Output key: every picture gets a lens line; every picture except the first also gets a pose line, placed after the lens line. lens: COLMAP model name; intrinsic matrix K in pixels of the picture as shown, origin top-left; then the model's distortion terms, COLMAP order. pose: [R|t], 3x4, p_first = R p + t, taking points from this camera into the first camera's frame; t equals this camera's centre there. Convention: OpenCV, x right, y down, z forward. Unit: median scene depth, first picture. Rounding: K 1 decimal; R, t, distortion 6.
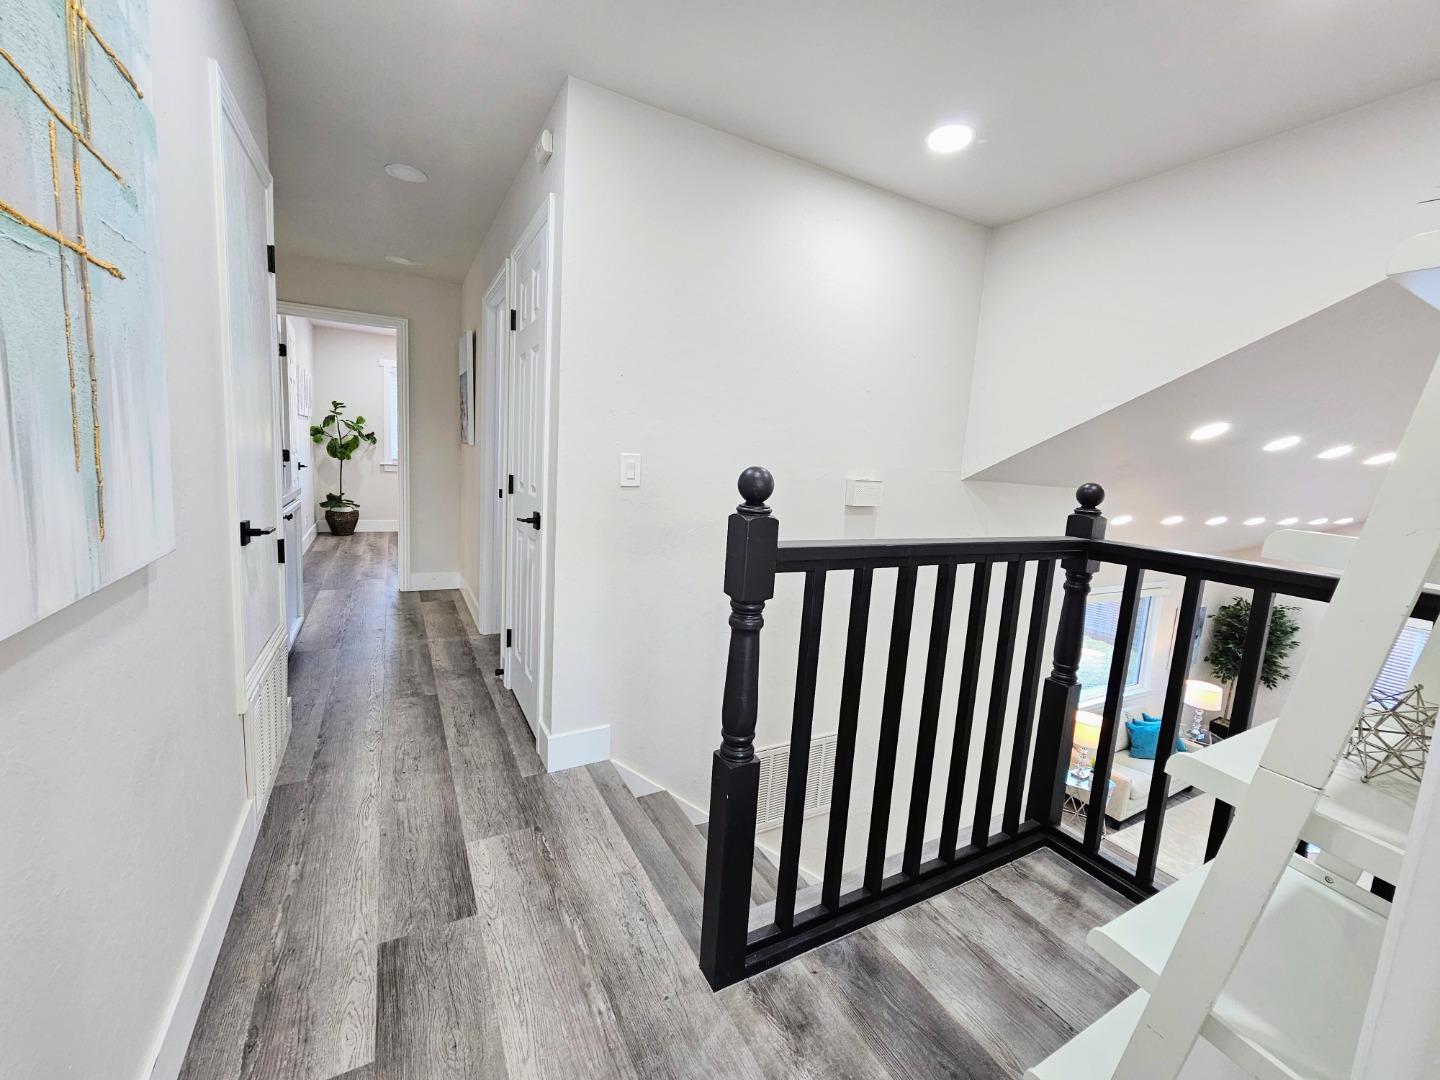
lens RADIAL K [[588.8, 0, 718.4], [0, 588.8, 538.4], [0, 0, 1]] dist [-0.003238, -0.000716]
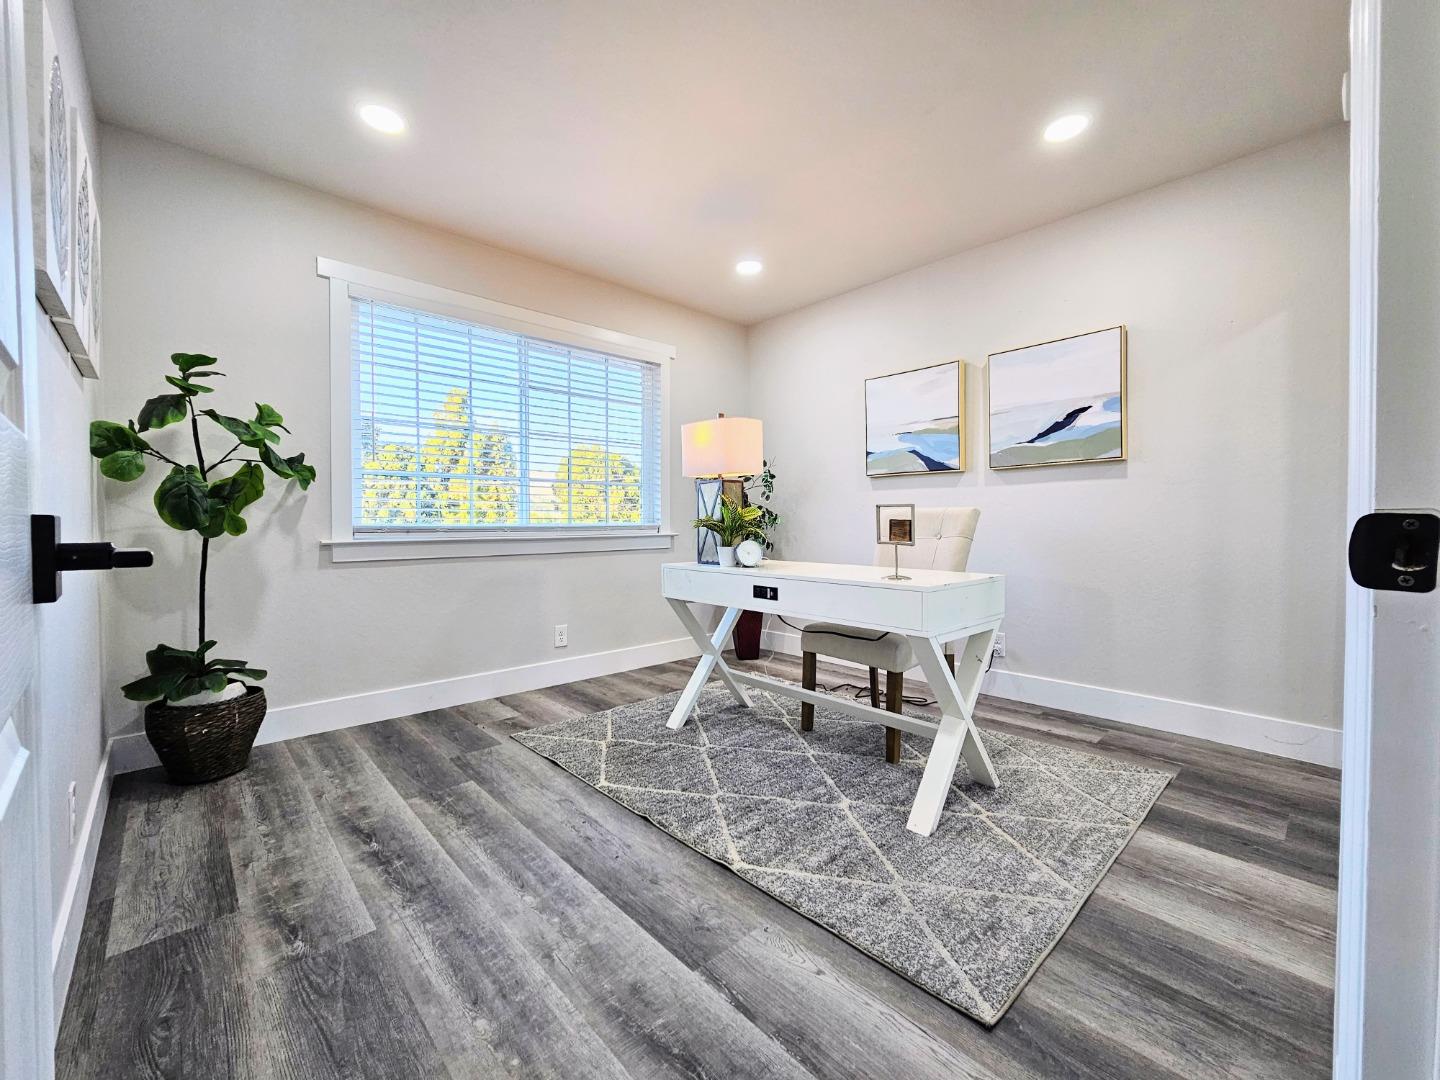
lens RADIAL K [[588.8, 0, 726.4], [0, 588.8, 533.5], [0, 0, 1]] dist [-0.003238, -0.000716]
pose [[0.967320, -0.073353, 0.242719, -0.444879], [0.100263, 0.989879, -0.100432, -0.075065], [-0.232895, 0.121485, 0.964884, 0.627298]]
